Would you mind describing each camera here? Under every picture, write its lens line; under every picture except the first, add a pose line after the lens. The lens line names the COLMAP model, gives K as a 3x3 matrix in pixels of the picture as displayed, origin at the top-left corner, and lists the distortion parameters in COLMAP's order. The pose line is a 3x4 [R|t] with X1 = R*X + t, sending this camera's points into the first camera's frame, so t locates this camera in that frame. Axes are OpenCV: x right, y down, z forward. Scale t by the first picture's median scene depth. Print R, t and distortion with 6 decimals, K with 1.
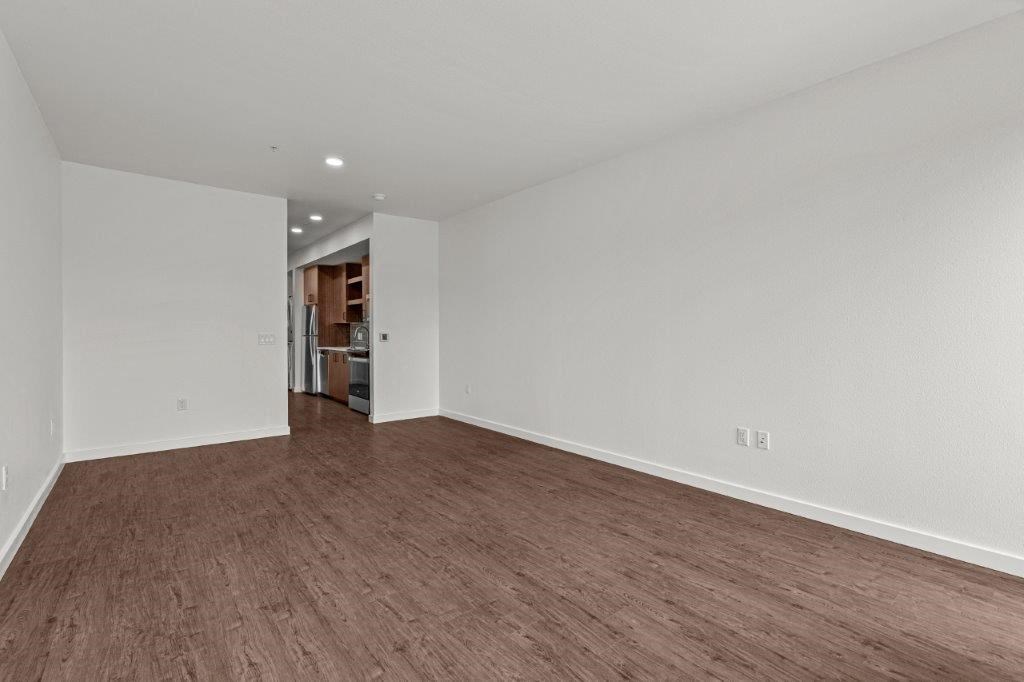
lens RADIAL K [[467.0, 0, 503.1], [0, 467.0, 338.5], [0, 0, 1]] dist [-0.006742, 0.002179]
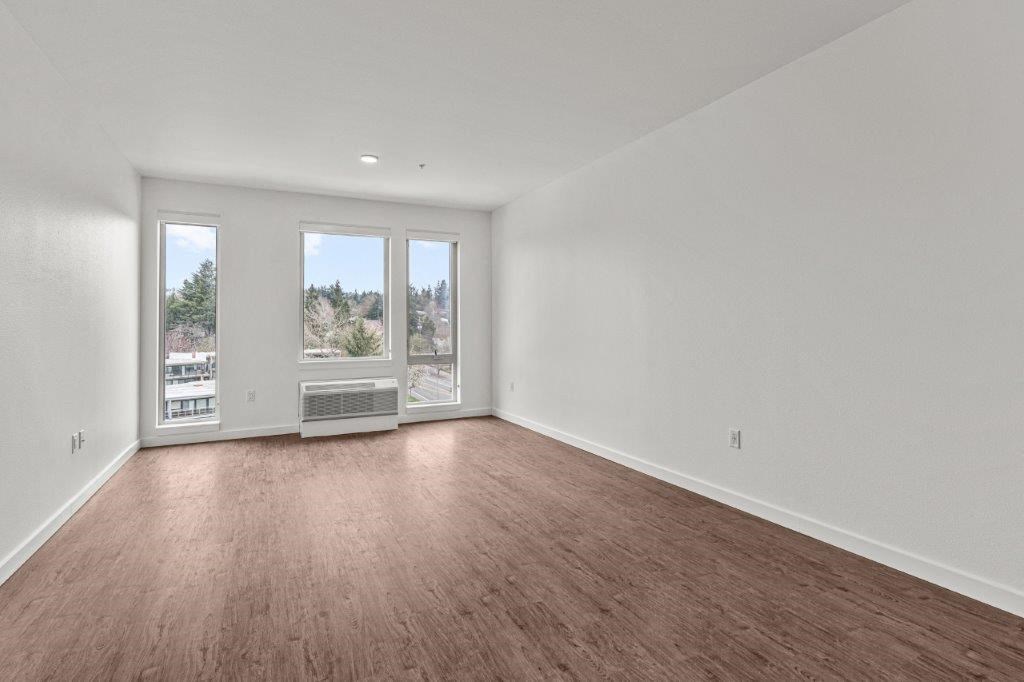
lens RADIAL K [[499.3, 0, 511.9], [0, 499.3, 312.9], [0, 0, 1]] dist [-0.007030, 0.002112]
pose [[-0.980964, 0.011837, 0.193828, -0.591613], [0.010004, 0.999896, -0.010429, -0.033980], [-0.193931, -0.008292, -0.980980, 1.978623]]
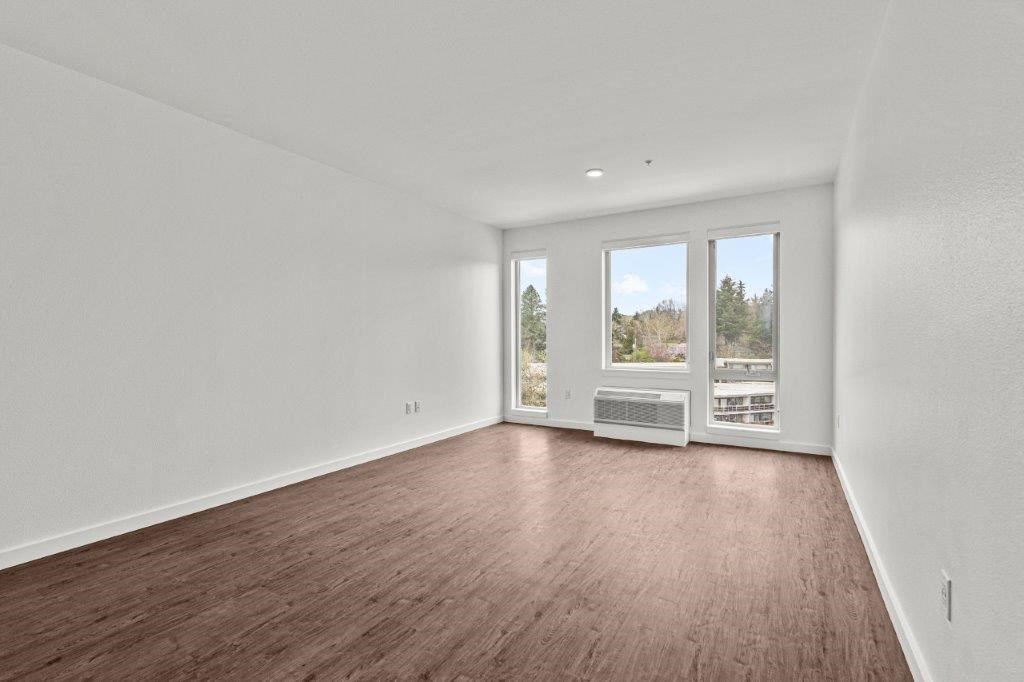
lens RADIAL K [[467.0, 0, 506.6], [0, 467.0, 338.0], [0, 0, 1]] dist [-0.006742, 0.002179]
pose [[-0.356562, 0.000532, 0.934271, -1.130868], [0.017850, 0.999821, 0.006243, -0.024596], [-0.934101, 0.018903, -0.356508, 1.359605]]
